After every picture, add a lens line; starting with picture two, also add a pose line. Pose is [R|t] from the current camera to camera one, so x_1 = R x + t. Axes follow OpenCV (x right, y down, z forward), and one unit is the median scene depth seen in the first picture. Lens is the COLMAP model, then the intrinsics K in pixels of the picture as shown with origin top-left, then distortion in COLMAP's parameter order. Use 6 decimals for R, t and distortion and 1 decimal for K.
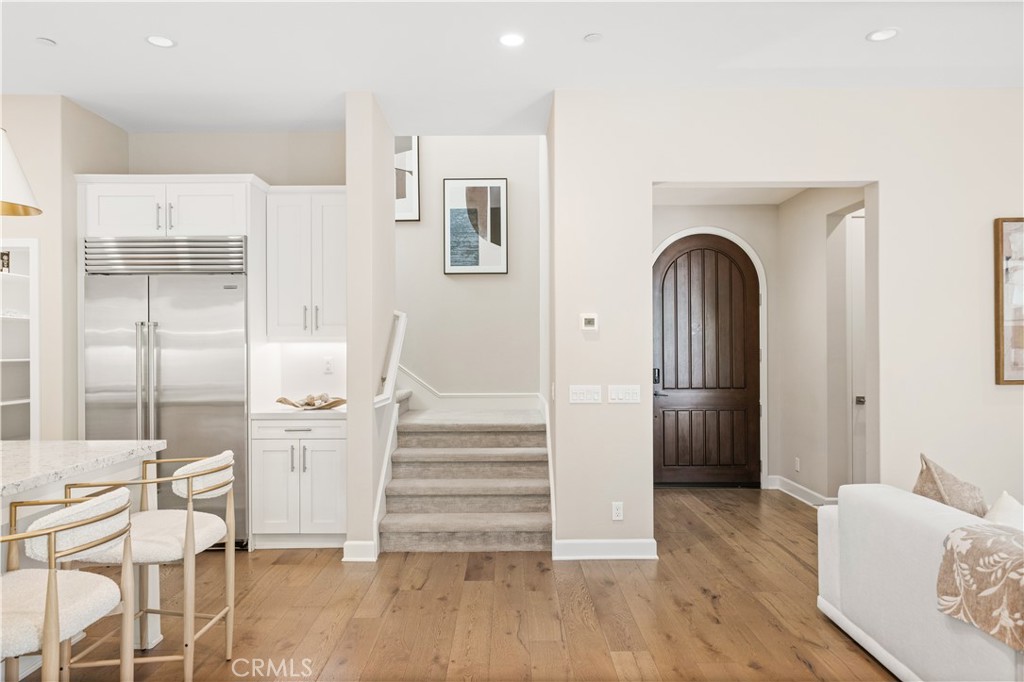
lens RADIAL K [[687.2, 0, 507.1], [0, 687.2, 344.5], [0, 0, 1]] dist [-0.001790, 0.002500]
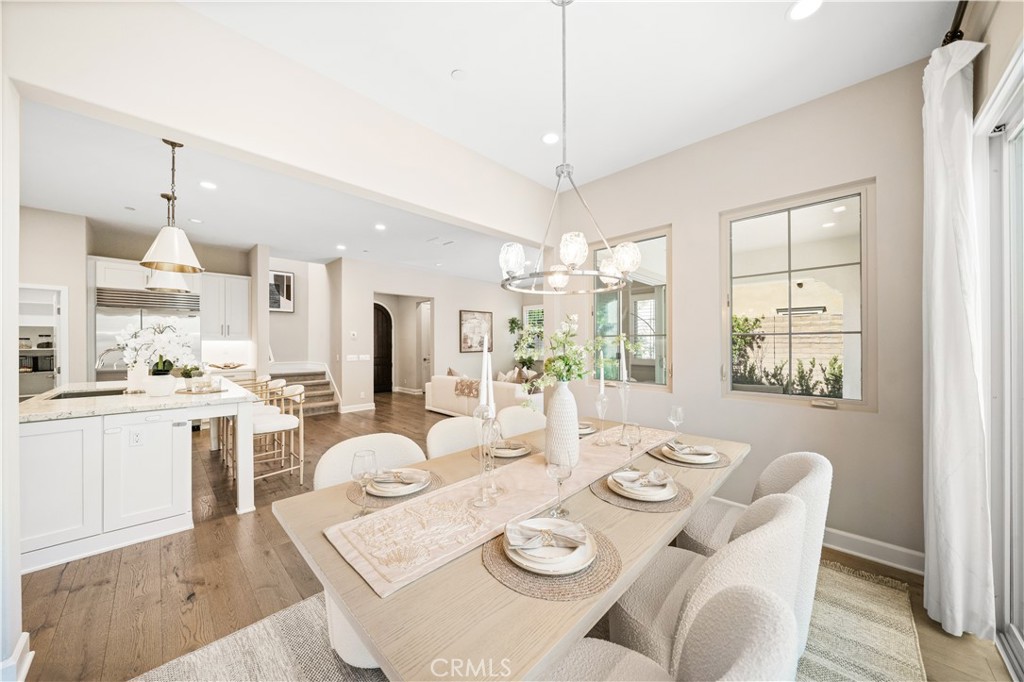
lens RADIAL K [[351.5, 0, 510.6], [0, 351.5, 342.6], [0, 0, 1]] dist [0.000062, -0.000045]
pose [[0.702472, 0.003218, 0.711704, -0.468666], [-0.003286, 0.999994, -0.001279, 0.002297], [-0.711704, -0.001440, 0.702478, -0.560822]]
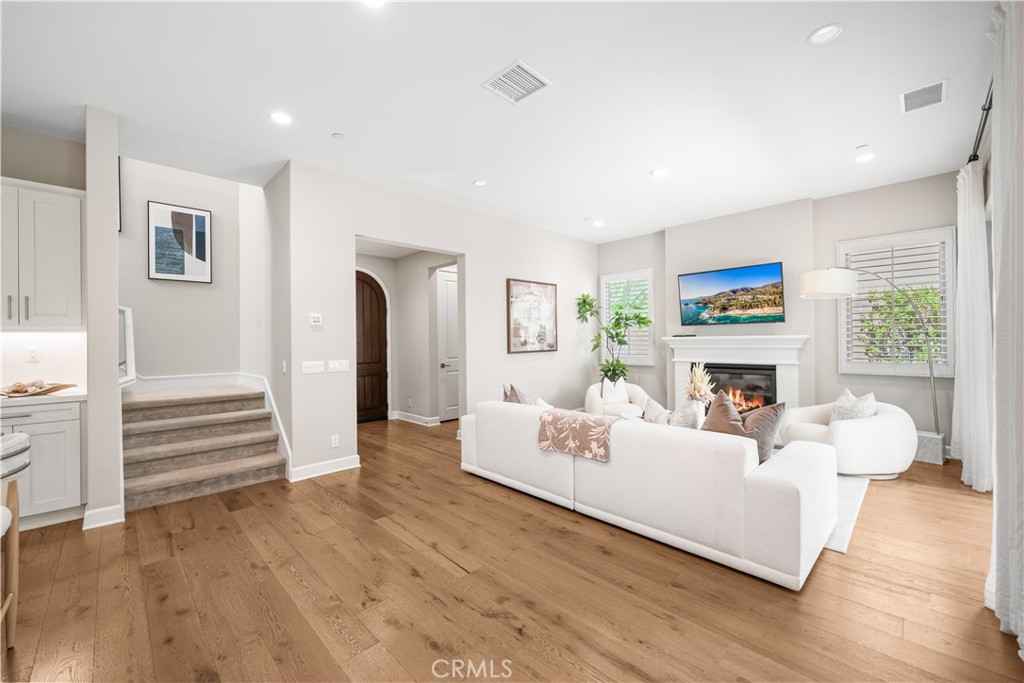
lens RADIAL K [[410.7, 0, 506.9], [0, 410.7, 338.6], [0, 0, 1]] dist [-0.002356, 0.000486]
pose [[0.718036, -0.000173, 0.696006, -0.192183], [0.006373, 0.999960, -0.006327, 0.016383], [-0.695977, 0.008979, 0.718008, 0.052778]]
